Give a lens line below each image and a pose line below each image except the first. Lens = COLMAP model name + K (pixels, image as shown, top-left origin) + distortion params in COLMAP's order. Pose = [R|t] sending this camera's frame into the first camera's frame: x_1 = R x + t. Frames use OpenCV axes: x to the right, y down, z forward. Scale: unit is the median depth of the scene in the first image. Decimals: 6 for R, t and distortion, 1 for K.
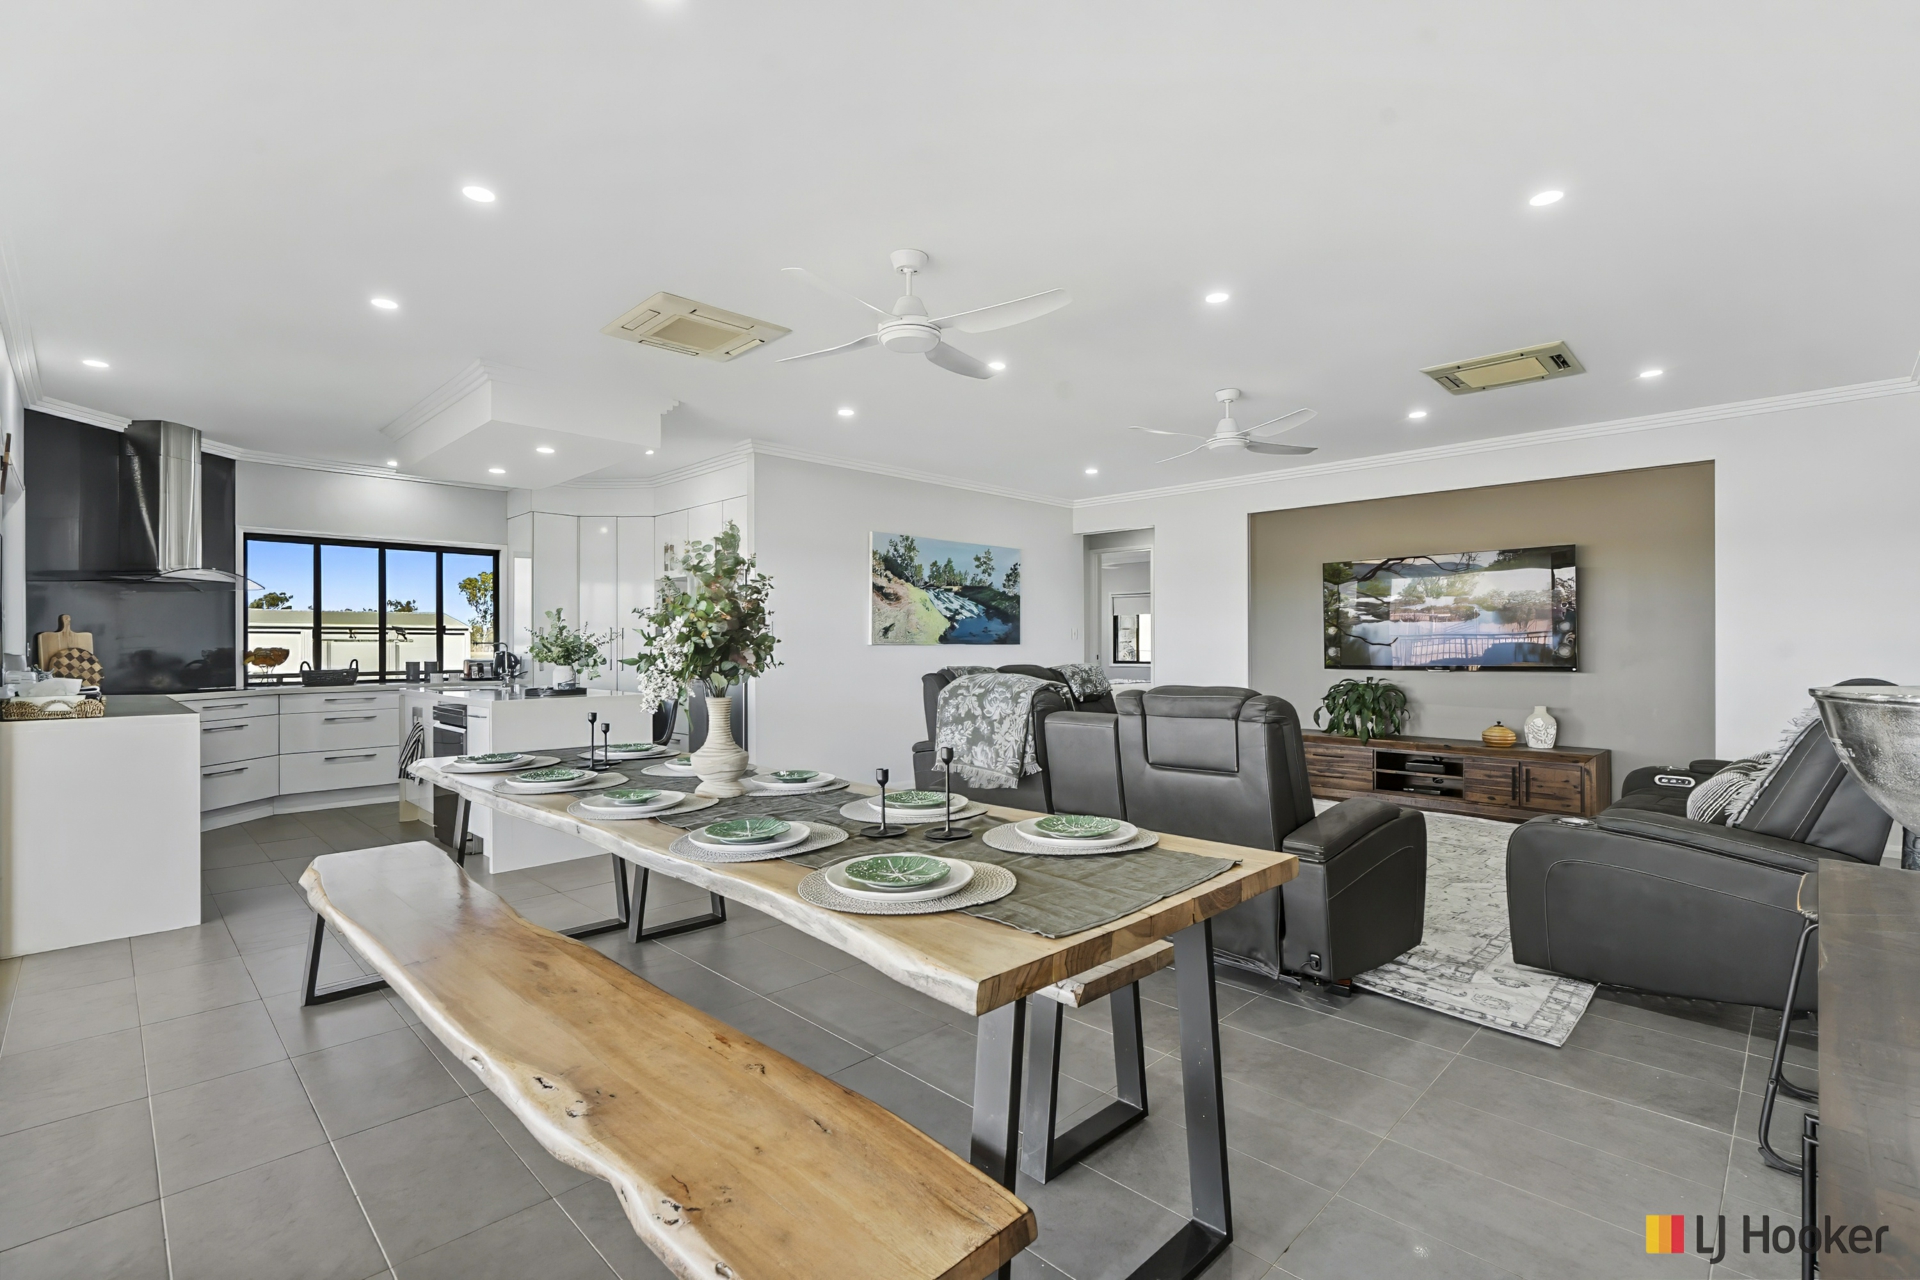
lens RADIAL K [[877.1, 0, 964.1], [0, 877.1, 644.9], [0, 0, 1]] dist [0.003847, 0.001058]
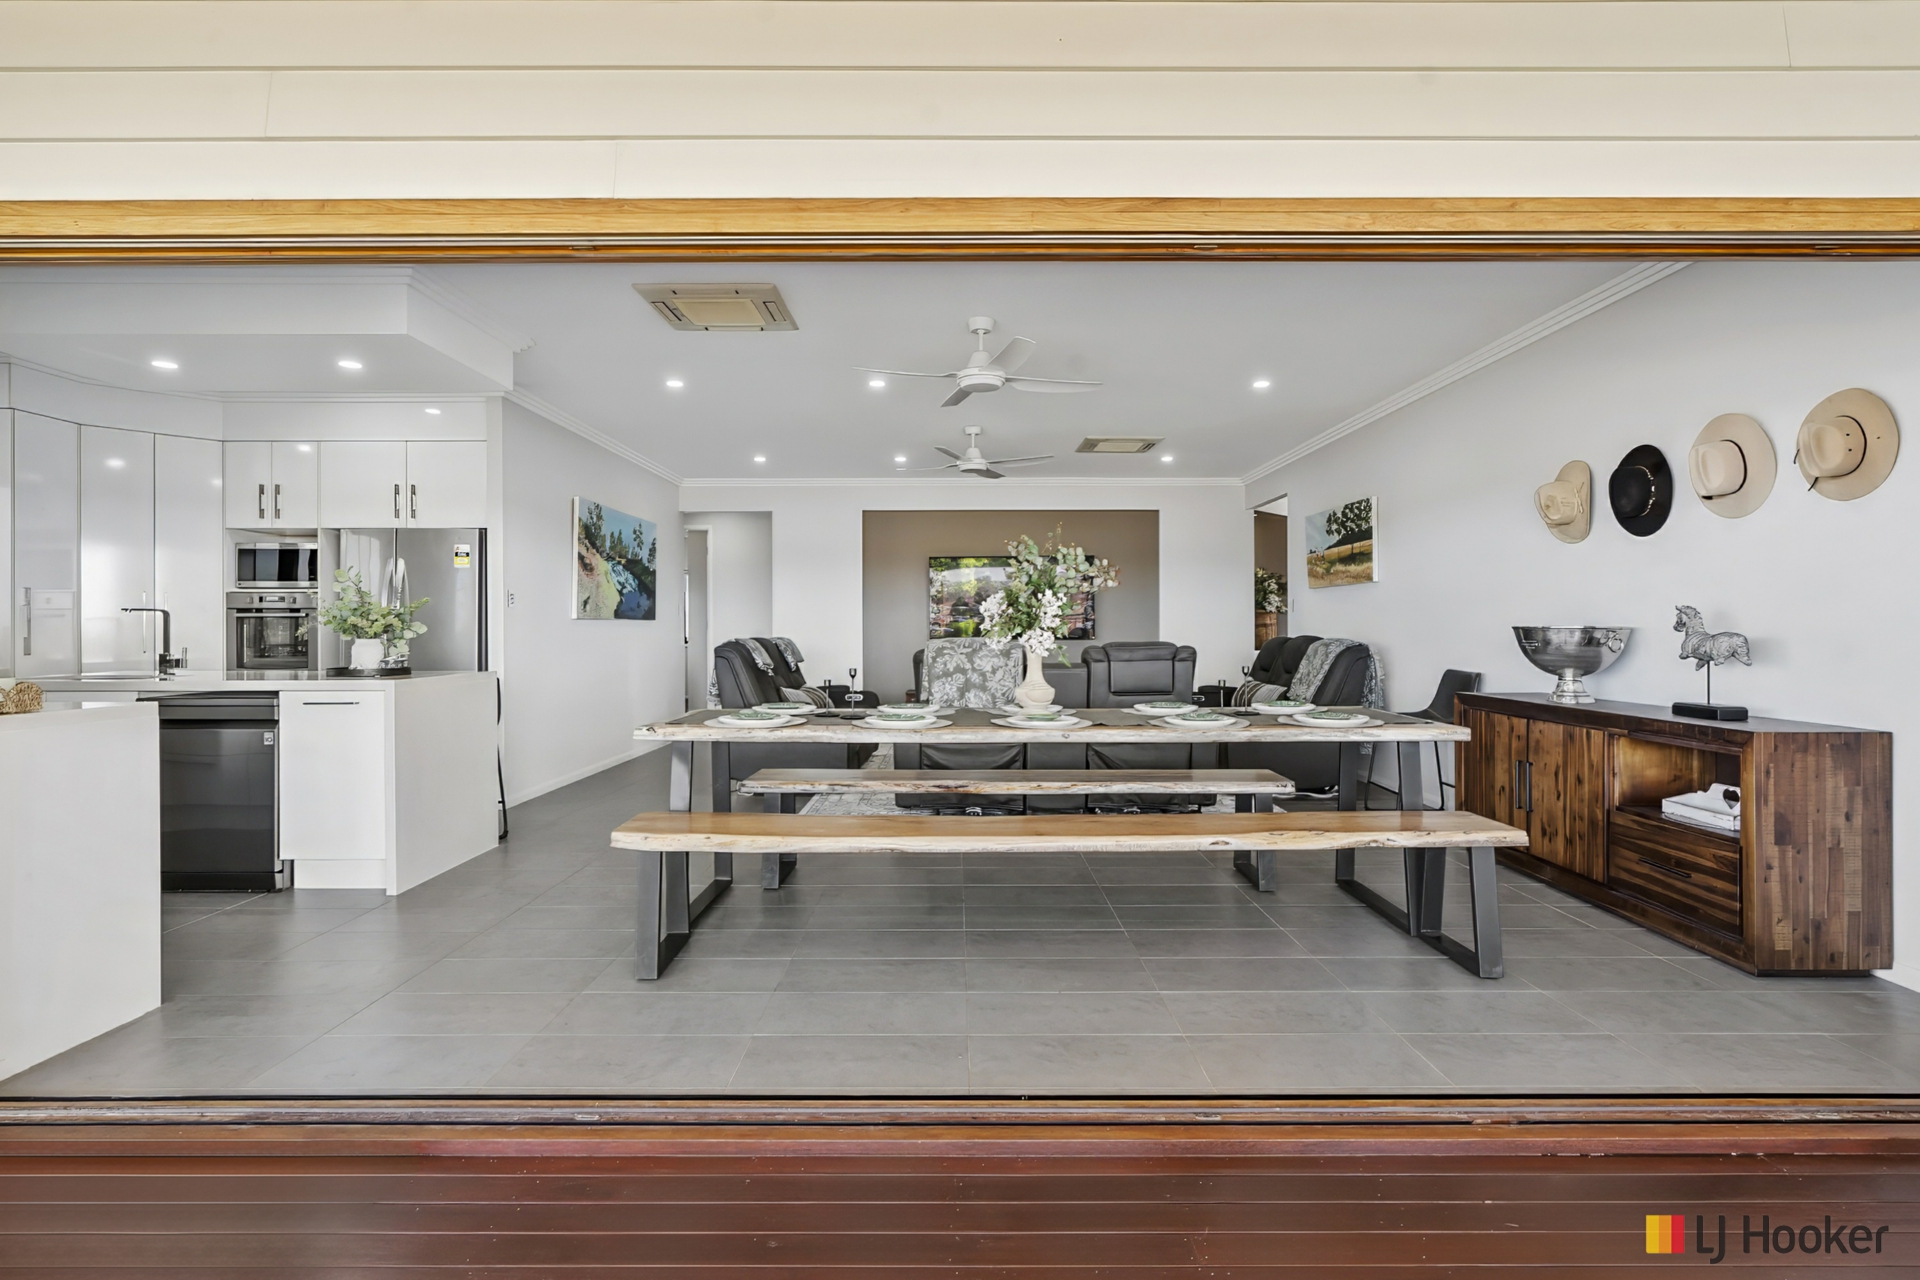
lens RADIAL K [[932.4, 0, 959.1], [0, 932.4, 632.6], [0, 0, 1]] dist [0.004855, 0.000448]
pose [[0.706585, -0.002805, 0.707622, -0.914543], [0.000049, 0.999992, 0.003915, 0.019437], [-0.707628, -0.002732, 0.706580, 0.028461]]
